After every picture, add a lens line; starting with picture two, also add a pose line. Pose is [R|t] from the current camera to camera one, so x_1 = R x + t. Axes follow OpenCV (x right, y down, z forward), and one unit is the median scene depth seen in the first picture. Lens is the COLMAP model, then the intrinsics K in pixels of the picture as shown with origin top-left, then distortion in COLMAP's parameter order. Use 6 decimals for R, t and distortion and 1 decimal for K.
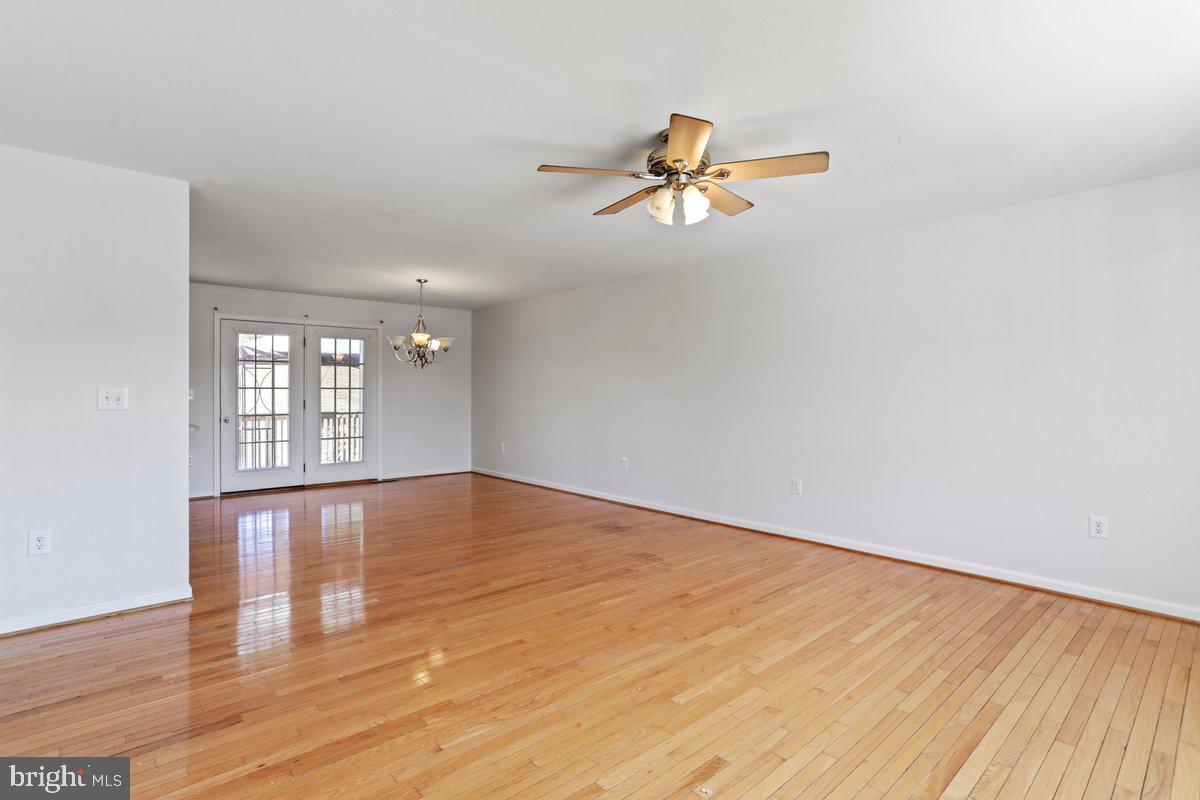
lens RADIAL K [[595.1, 0, 592.5], [0, 595.1, 395.3], [0, 0, 1]] dist [-0.011385, 0.002897]
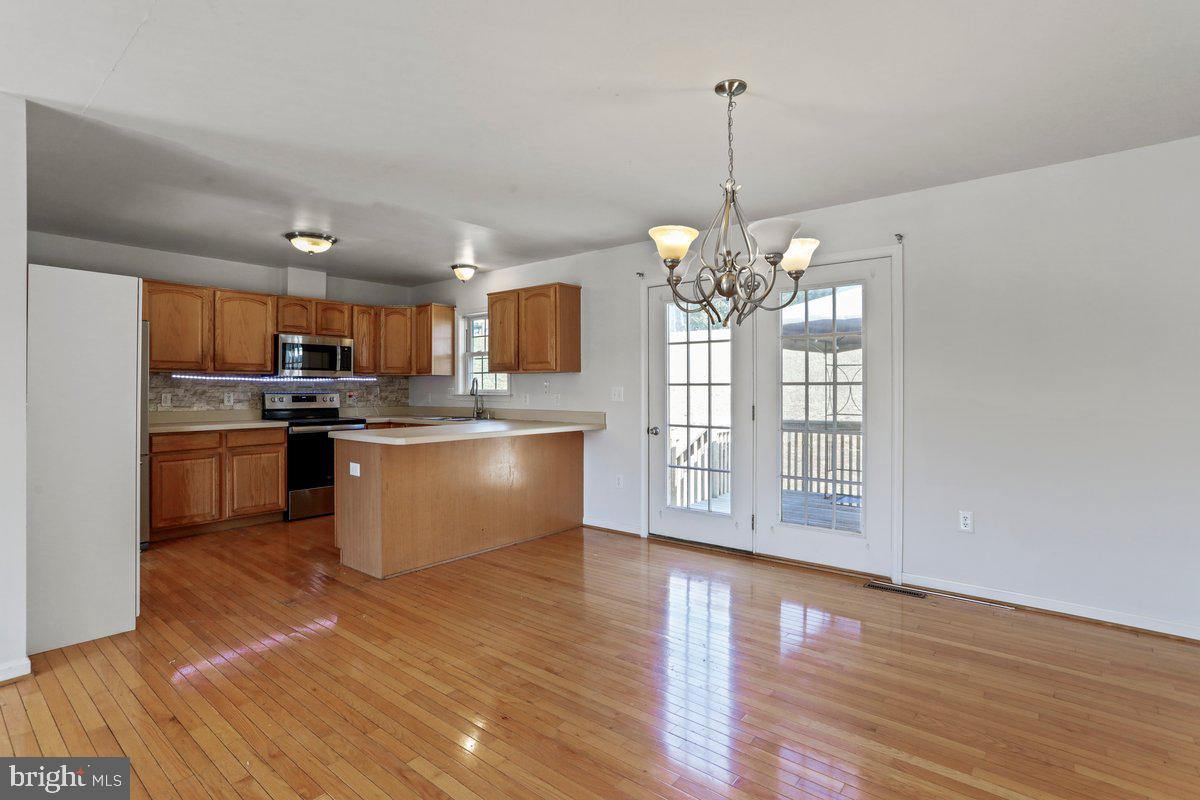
lens RADIAL K [[595.1, 0, 604.0], [0, 595.1, 391.7], [0, 0, 1]] dist [-0.011385, 0.002897]
pose [[0.200393, 0.001862, -0.979714, 0.054151], [-0.001010, 0.999998, 0.001694, -0.005187], [0.979715, 0.000650, 0.200394, 0.758182]]
